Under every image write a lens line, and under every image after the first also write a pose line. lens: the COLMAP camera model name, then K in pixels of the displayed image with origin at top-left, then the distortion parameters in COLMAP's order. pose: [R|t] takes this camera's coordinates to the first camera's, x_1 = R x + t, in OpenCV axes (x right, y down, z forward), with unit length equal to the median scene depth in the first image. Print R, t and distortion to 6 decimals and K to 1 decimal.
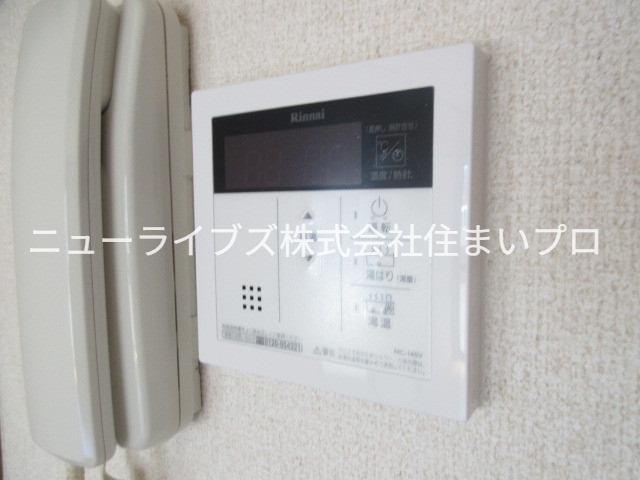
lens RADIAL K [[474.5, 0, 320.5], [0, 474.5, 238.2], [0, 0, 1]] dist [-0.000401, -0.000595]
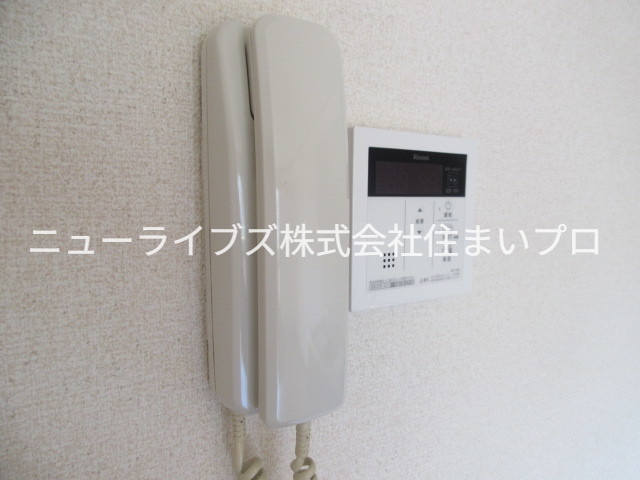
lens RADIAL K [[474.5, 0, 320.9], [0, 474.5, 242.3], [0, 0, 1]] dist [-0.000401, -0.000595]
pose [[0.422445, -0.074350, 0.903334, -1.748225], [0.058293, 0.996795, 0.054781, -0.041372], [-0.904512, 0.029516, 0.425425, 0.510500]]
